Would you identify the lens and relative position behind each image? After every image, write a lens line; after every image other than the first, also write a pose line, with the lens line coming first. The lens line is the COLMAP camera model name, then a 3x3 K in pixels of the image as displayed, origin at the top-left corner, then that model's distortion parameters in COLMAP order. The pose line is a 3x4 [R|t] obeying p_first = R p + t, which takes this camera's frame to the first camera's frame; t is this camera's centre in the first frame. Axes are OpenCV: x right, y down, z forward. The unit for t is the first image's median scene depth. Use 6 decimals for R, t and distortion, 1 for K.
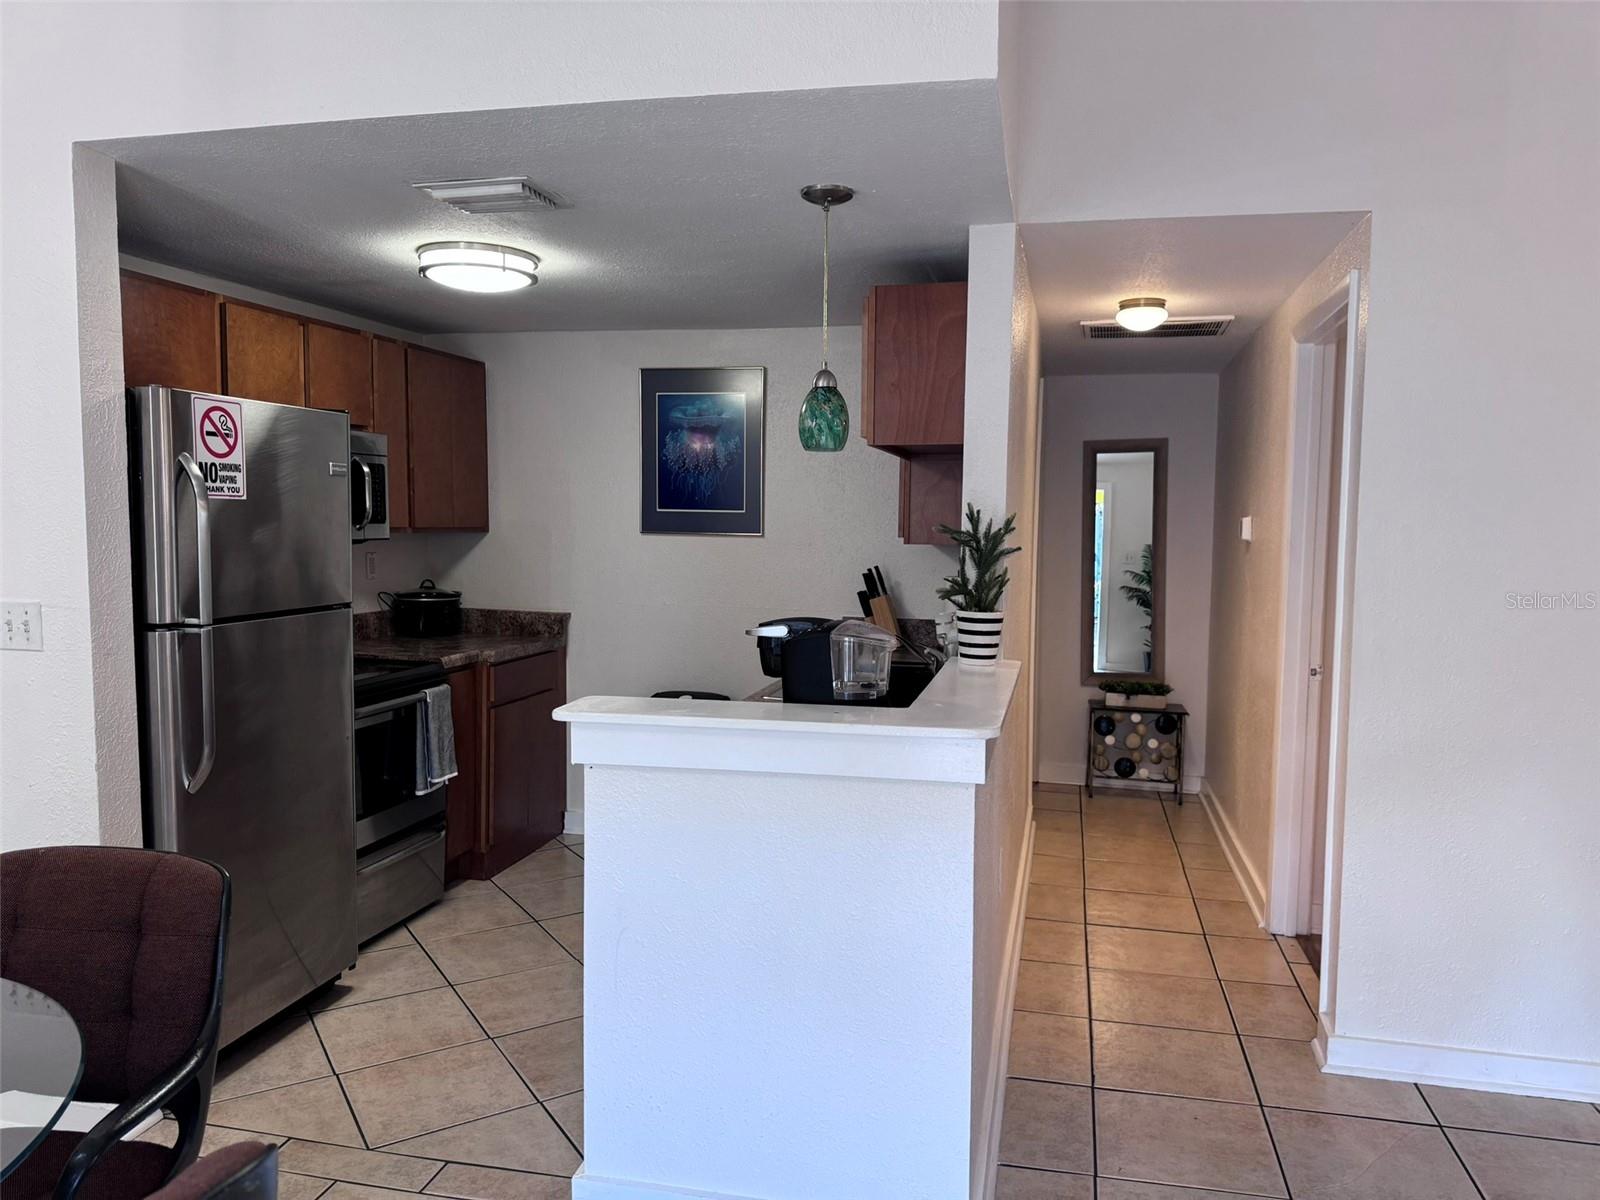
lens RADIAL K [[1102.2, 0, 800.0], [0, 1102.2, 600.0], [0, 0, 1]] dist [0.080930, -0.079691]
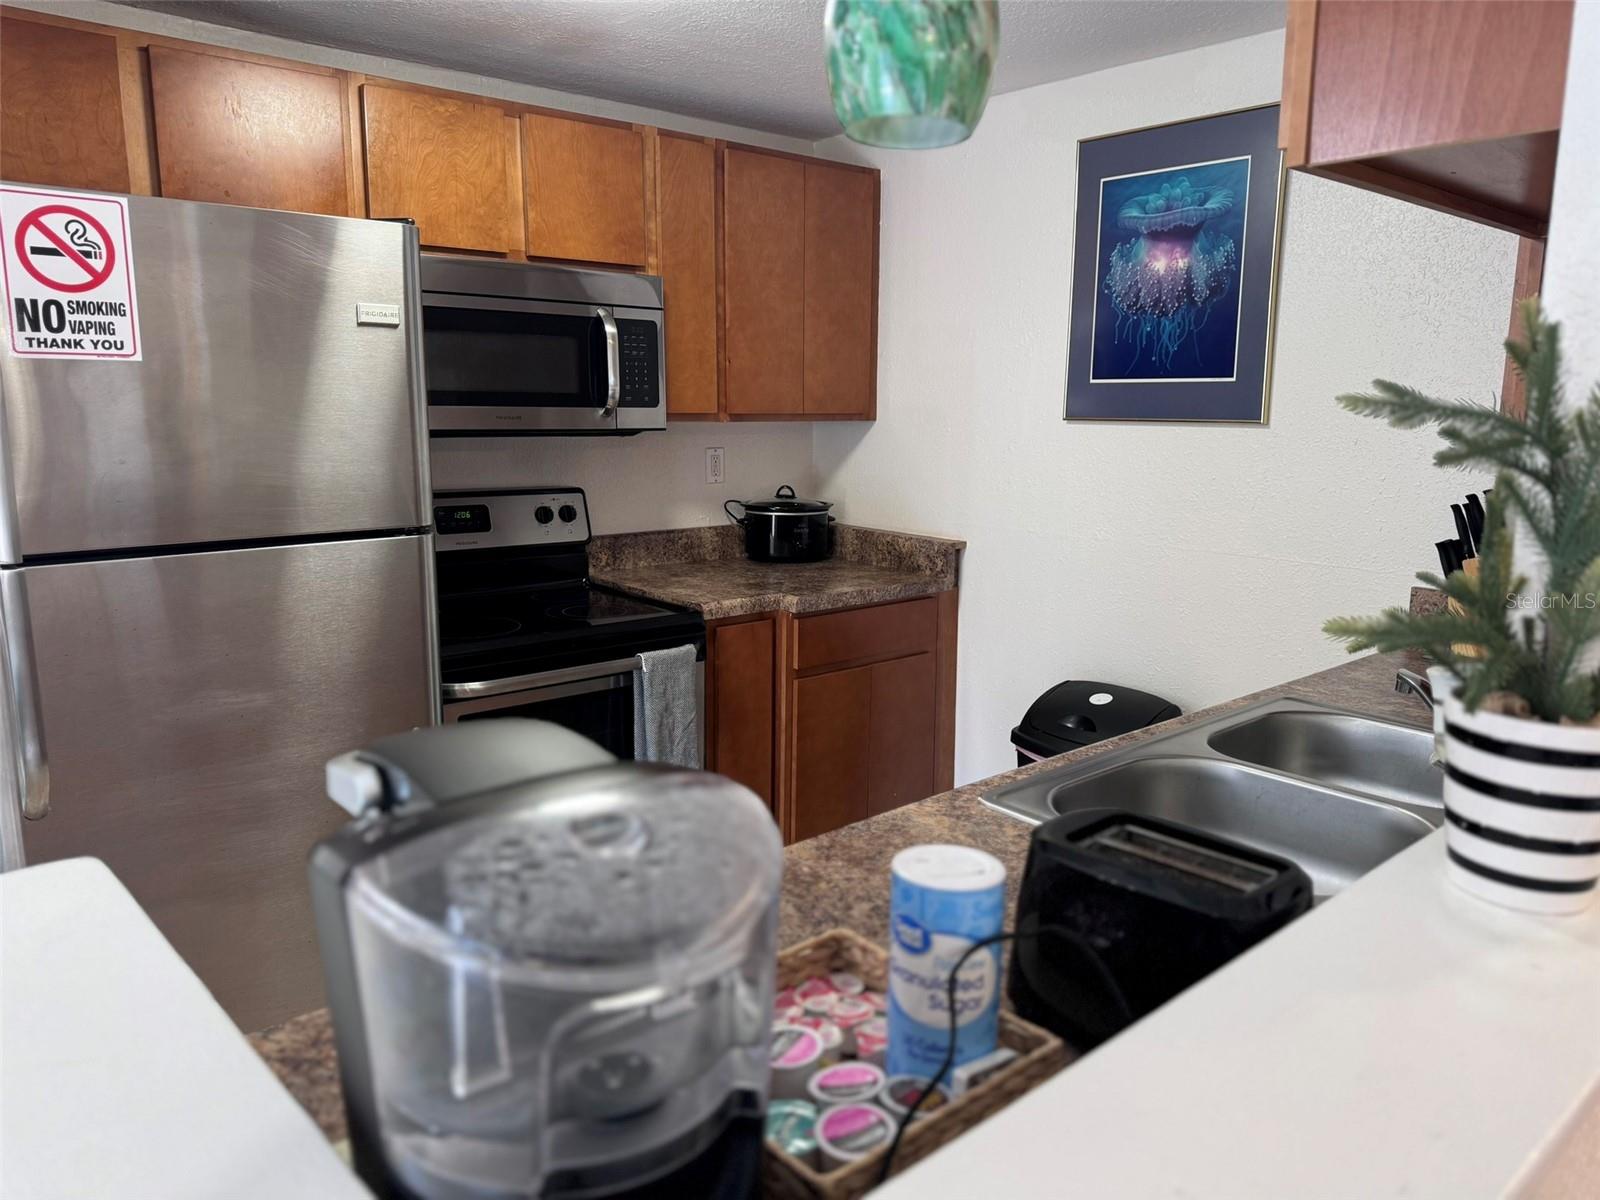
lens RADIAL K [[1102.2, 0, 800.0], [0, 1102.2, 600.0], [0, 0, 1]] dist [0.080930, -0.079691]
pose [[0.813595, 0.093924, -0.573795, 0.121160], [-0.037508, 0.993289, 0.109408, -0.027988], [0.580220, -0.067492, 0.811658, 0.487184]]
